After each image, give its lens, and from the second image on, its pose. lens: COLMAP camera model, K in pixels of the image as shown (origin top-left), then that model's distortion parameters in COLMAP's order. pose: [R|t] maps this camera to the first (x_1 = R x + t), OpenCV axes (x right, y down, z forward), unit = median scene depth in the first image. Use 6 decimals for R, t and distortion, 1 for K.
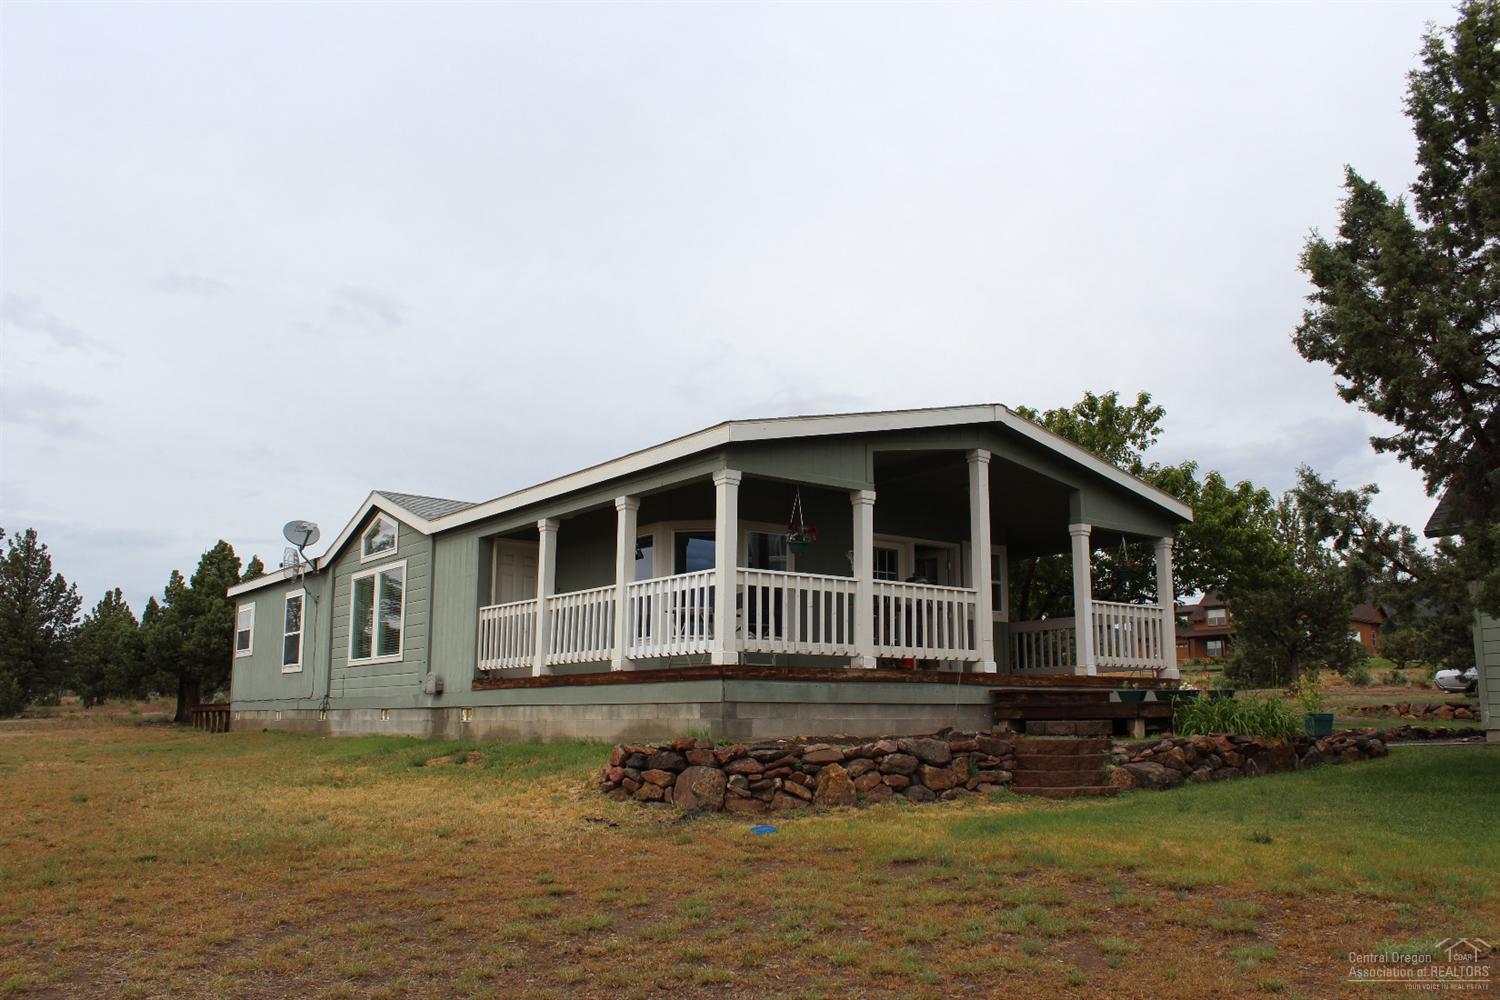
lens RADIAL K [[1237.7, 0, 750.0], [0, 1237.7, 500.0], [0, 0, 1]] dist [-0.175268, 0.142180]
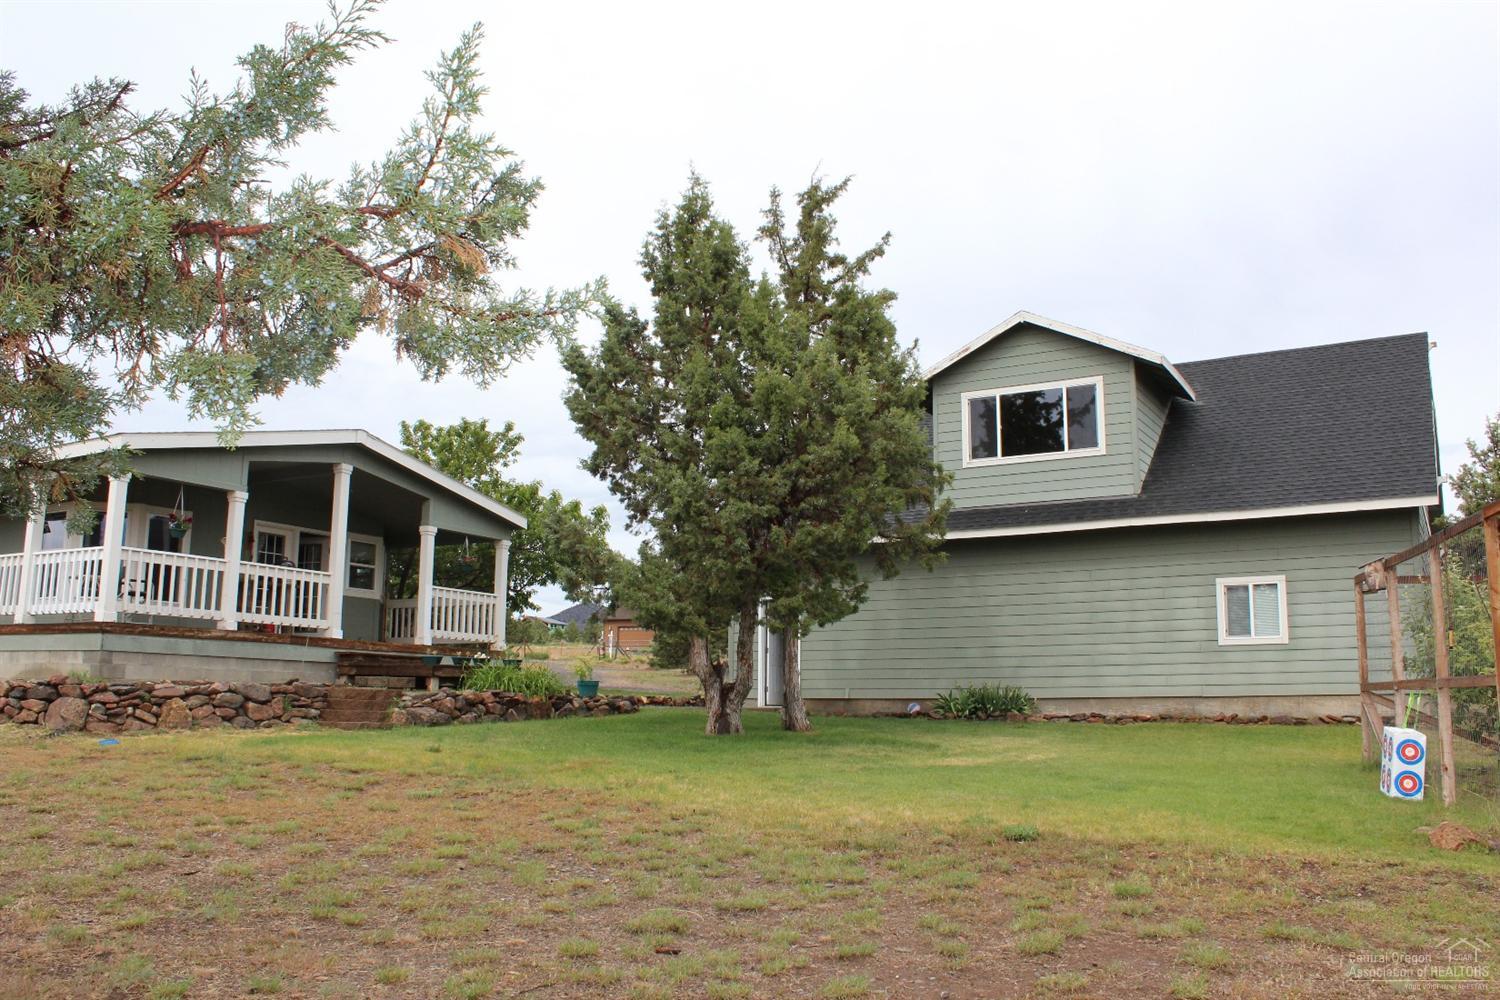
lens RADIAL K [[1237.7, 0, 750.0], [0, 1237.7, 500.0], [0, 0, 1]] dist [-0.175268, 0.142180]
pose [[0.922035, 0.070949, 0.380548, 0.114576], [-0.078804, 0.996877, 0.005076, -0.050163], [-0.378999, -0.034669, 0.924747, -0.379680]]
